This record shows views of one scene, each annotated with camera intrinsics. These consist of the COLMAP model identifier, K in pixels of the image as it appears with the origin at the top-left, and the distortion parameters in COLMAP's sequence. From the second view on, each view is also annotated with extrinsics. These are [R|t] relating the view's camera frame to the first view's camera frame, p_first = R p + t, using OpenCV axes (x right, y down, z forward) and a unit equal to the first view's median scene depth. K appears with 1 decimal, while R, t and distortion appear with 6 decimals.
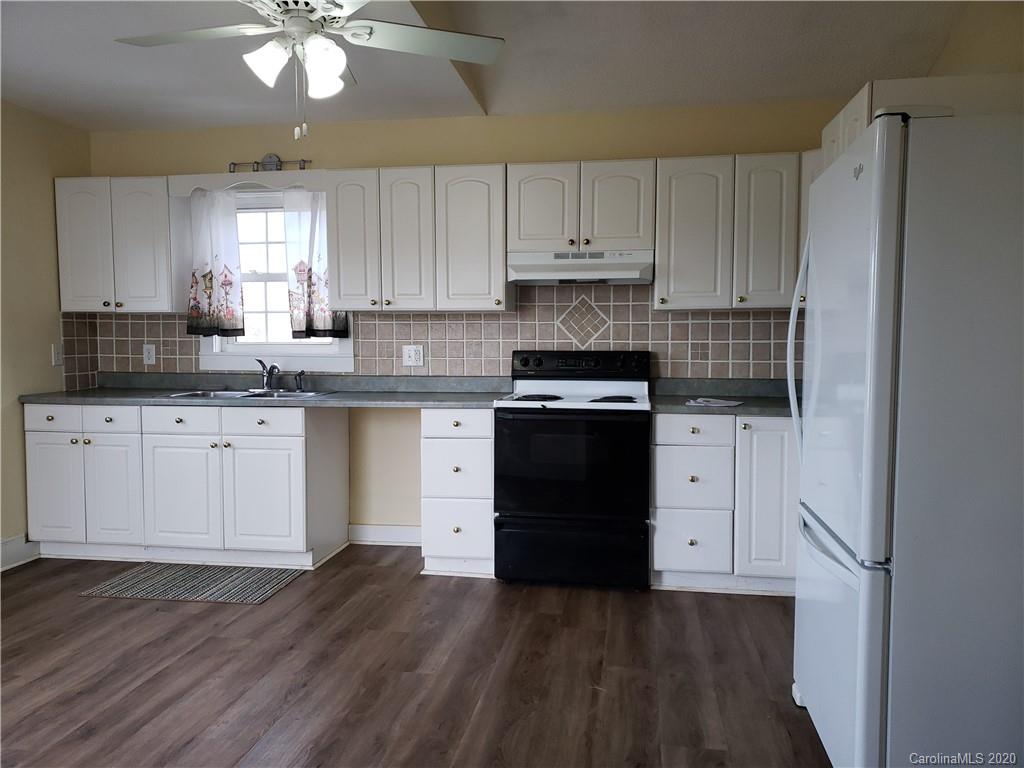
lens RADIAL K [[784.3, 0, 501.6], [0, 784.3, 384.6], [0, 0, 1]] dist [0.046671, -0.032264]
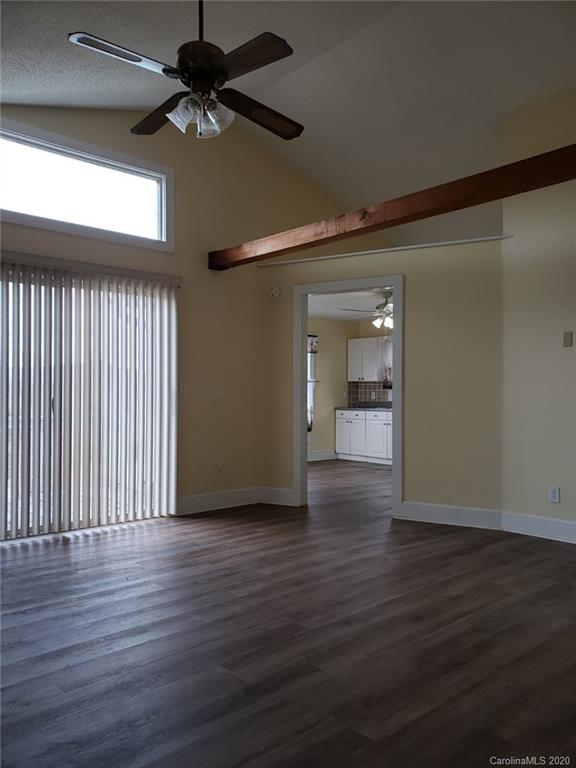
lens RADIAL K [[600.2, 0, 284.6], [0, 600.2, 384.5], [0, 0, 1]] dist [0.015757, -0.000044]
pose [[0.775492, -0.004878, -0.631338, 0.791967], [-0.044737, 0.997032, -0.062656, 0.084574], [0.629770, 0.076834, 0.772972, -1.043369]]
